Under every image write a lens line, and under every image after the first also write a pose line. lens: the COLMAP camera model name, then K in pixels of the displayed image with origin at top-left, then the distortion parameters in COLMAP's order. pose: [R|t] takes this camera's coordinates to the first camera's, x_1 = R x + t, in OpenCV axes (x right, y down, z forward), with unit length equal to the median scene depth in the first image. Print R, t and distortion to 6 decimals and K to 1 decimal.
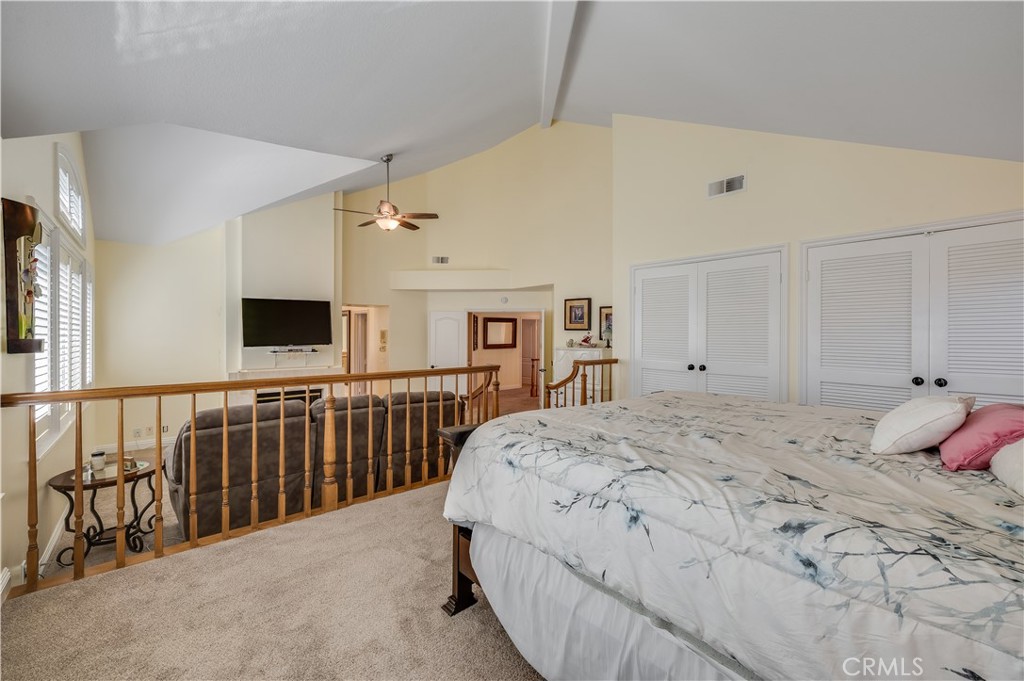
lens RADIAL K [[410.9, 0, 514.1], [0, 410.9, 337.5], [0, 0, 1]] dist [0.002282, 0.000491]
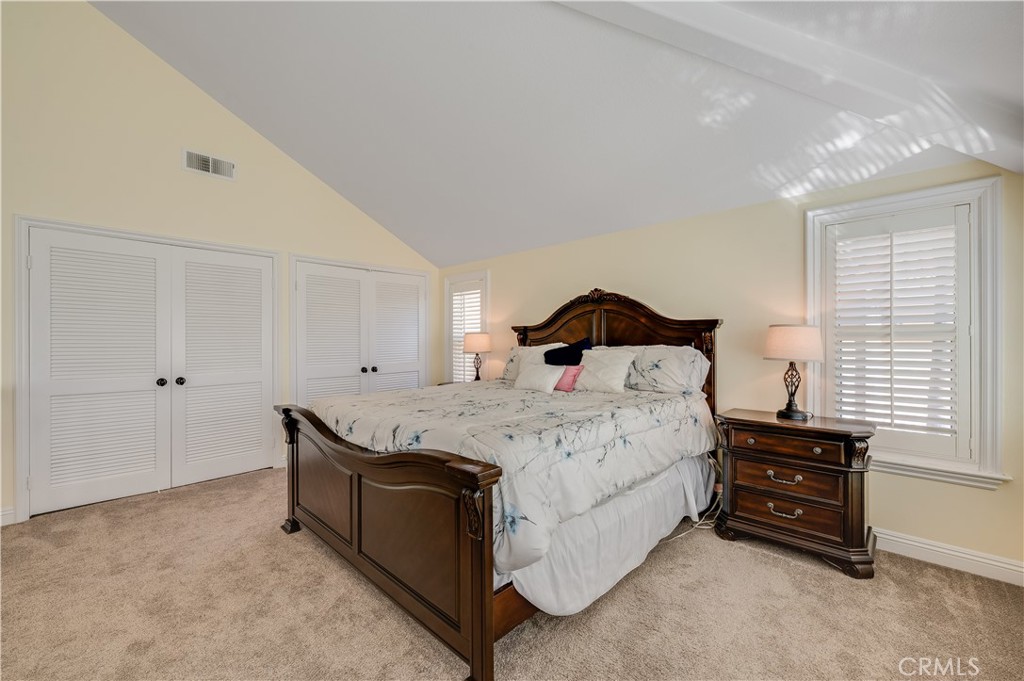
lens RADIAL K [[410.9, 0, 514.1], [0, 410.9, 337.5], [0, 0, 1]] dist [0.002282, 0.000491]
pose [[-0.087697, 0.000644, 0.996147, -0.523195], [0.008835, 0.999961, 0.000131, -0.004770], [-0.996108, 0.008813, -0.087699, 0.591693]]
